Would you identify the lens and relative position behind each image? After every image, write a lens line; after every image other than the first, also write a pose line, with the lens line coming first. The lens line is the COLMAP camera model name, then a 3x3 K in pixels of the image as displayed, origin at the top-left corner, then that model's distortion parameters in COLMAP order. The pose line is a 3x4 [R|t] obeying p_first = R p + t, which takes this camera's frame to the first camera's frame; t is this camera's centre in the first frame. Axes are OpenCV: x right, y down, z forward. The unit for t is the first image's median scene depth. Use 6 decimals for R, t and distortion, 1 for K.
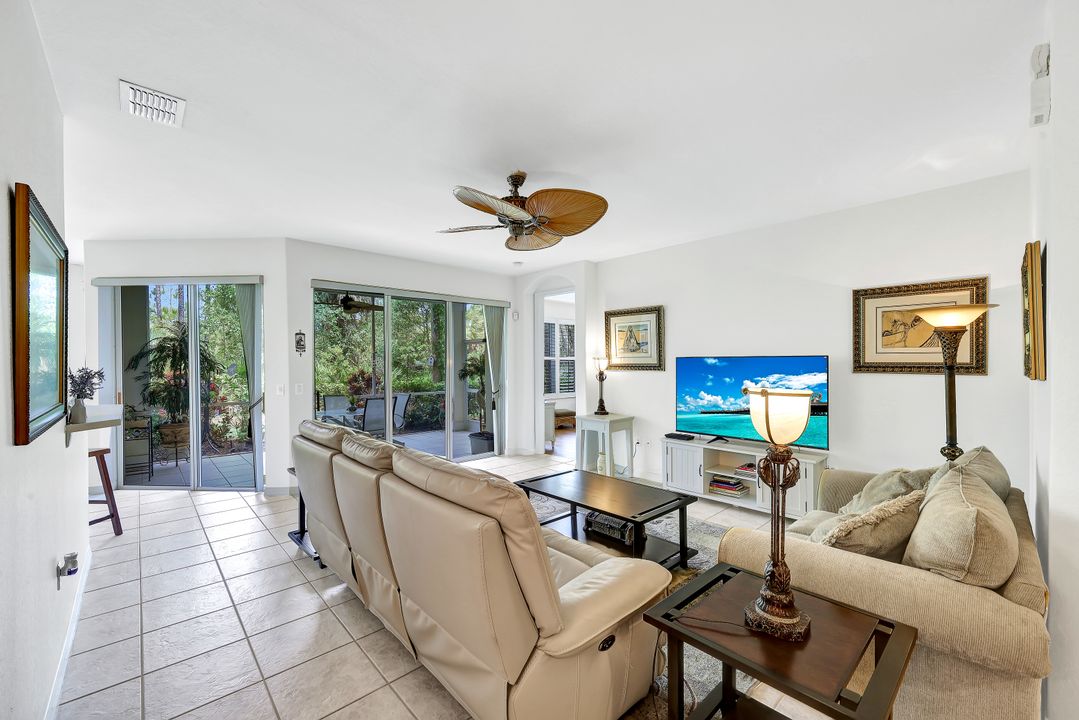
lens RADIAL K [[435.7, 0, 533.9], [0, 435.7, 358.4], [0, 0, 1]] dist [0.003755, -0.001538]
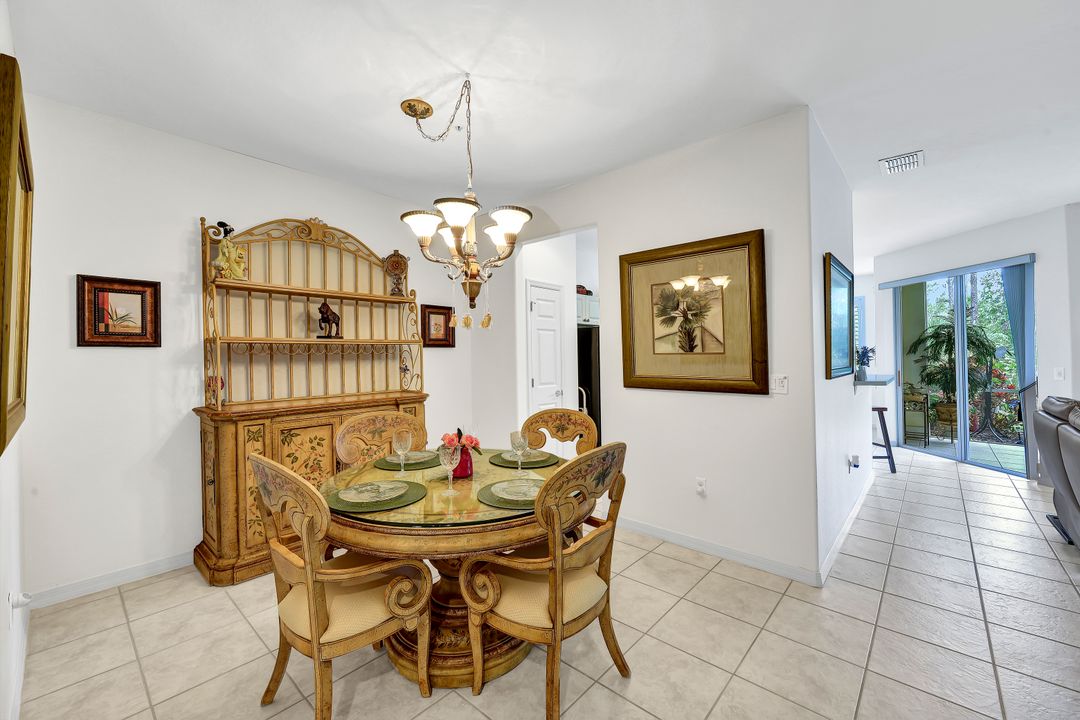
lens RADIAL K [[436.2, 0, 536.8], [0, 436.2, 352.6], [0, 0, 1]] dist [0.003755, -0.001538]
pose [[0.090664, 0.000795, -0.995881, 0.227797], [0.006598, 0.999977, 0.001399, 0.017910], [0.995860, -0.006697, 0.090657, -0.168307]]
